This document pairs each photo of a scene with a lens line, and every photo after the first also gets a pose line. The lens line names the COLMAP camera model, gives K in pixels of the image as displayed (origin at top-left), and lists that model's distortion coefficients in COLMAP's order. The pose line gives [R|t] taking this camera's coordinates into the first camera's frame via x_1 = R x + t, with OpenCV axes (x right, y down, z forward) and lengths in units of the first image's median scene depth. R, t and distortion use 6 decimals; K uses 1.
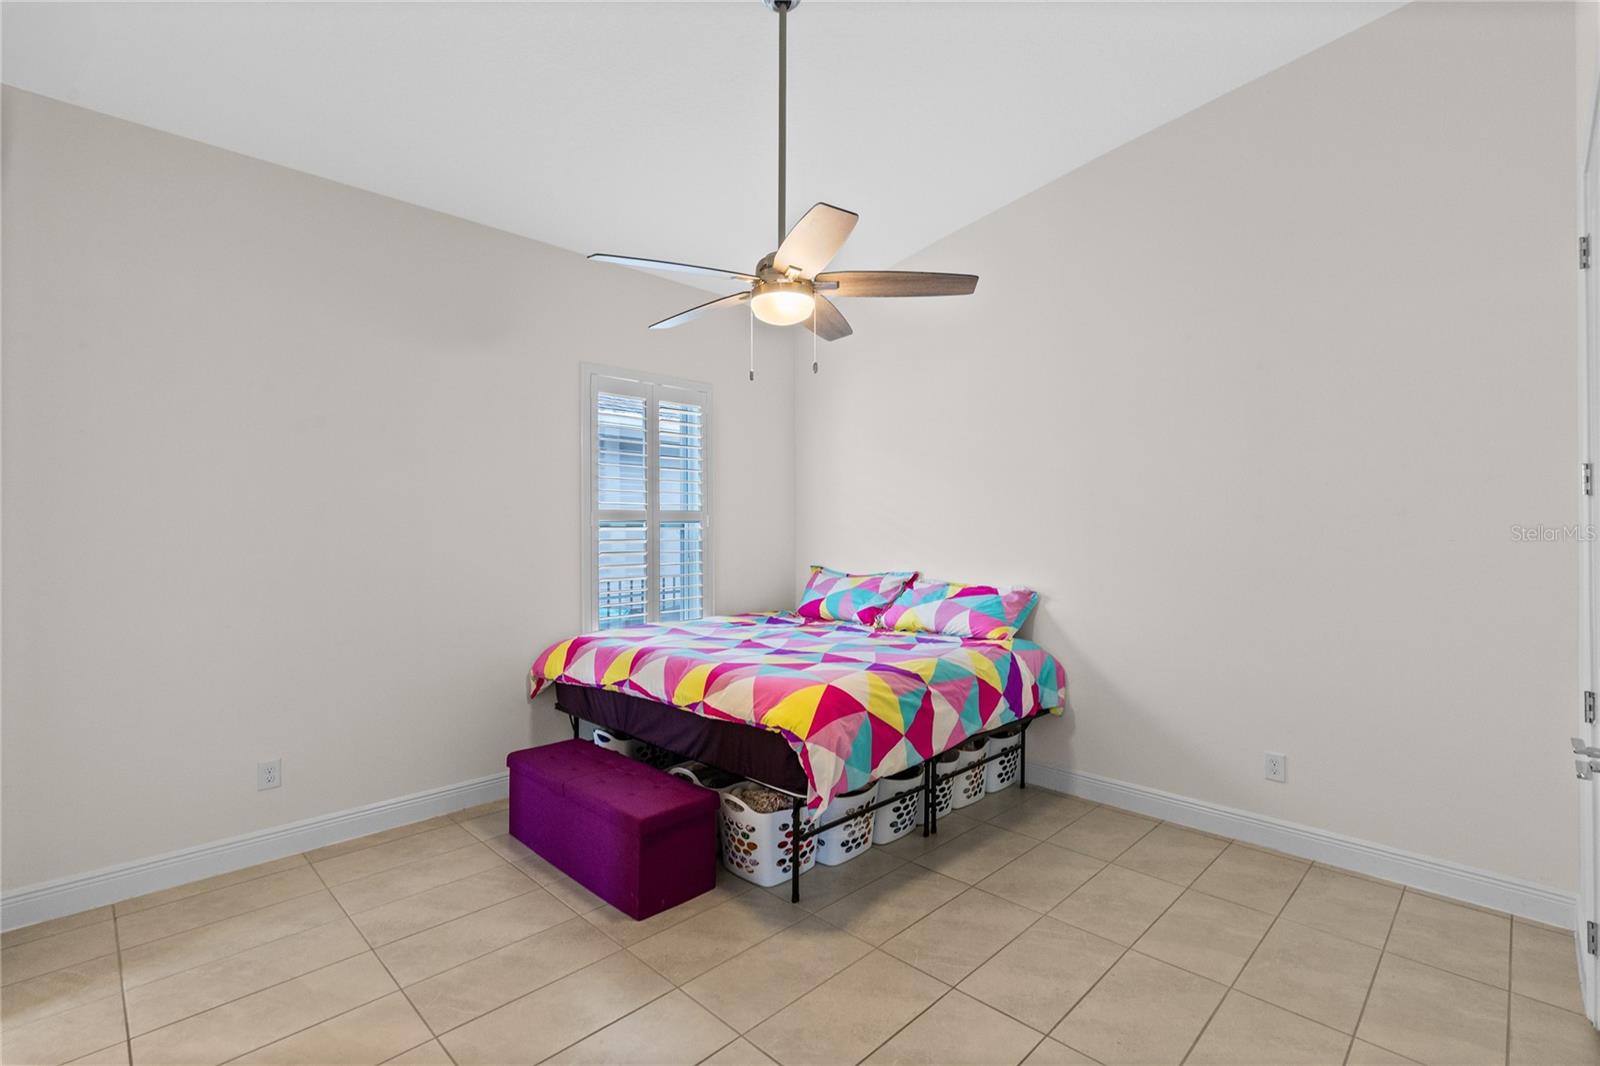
lens RADIAL K [[717.7, 0, 807.5], [0, 717.7, 529.3], [0, 0, 1]] dist [0.006903, -0.000803]
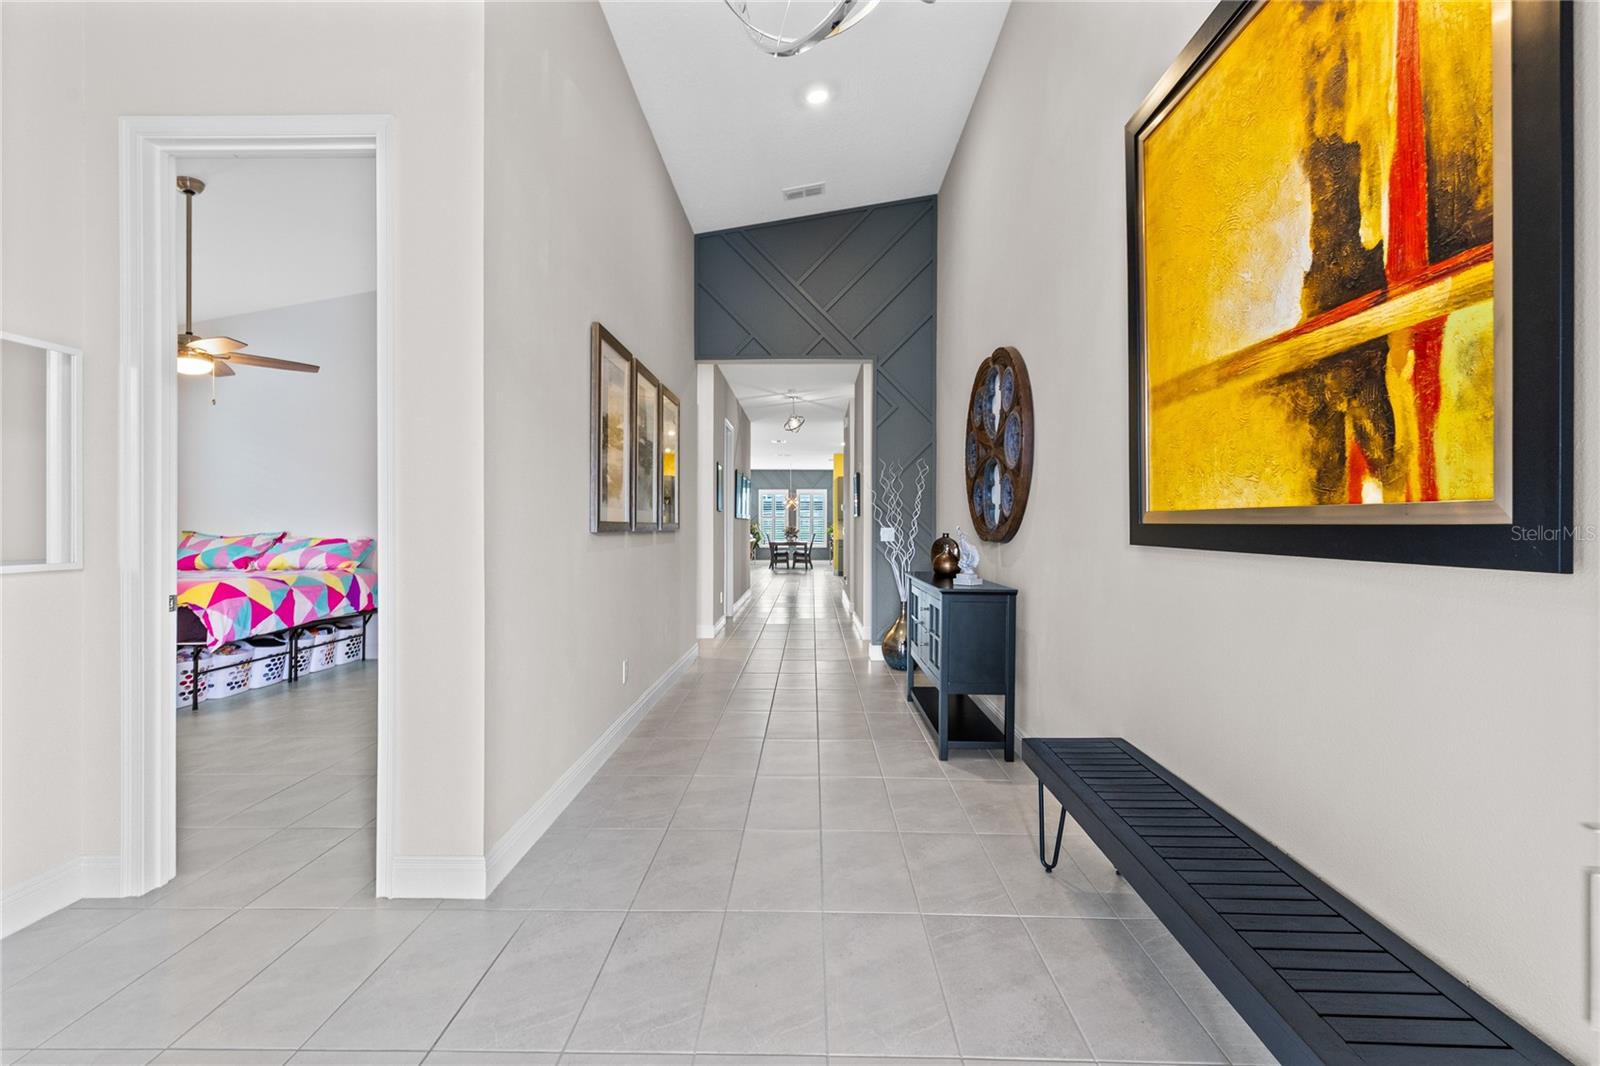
lens RADIAL K [[728.1, 0, 788.9], [0, 728.1, 522.7], [0, 0, 1]] dist [0.008546, -0.000016]
pose [[0.733976, 0.003009, 0.679168, -0.130422], [0.001766, 0.999978, -0.006339, 0.070348], [-0.679173, 0.005852, 0.733955, -0.974981]]
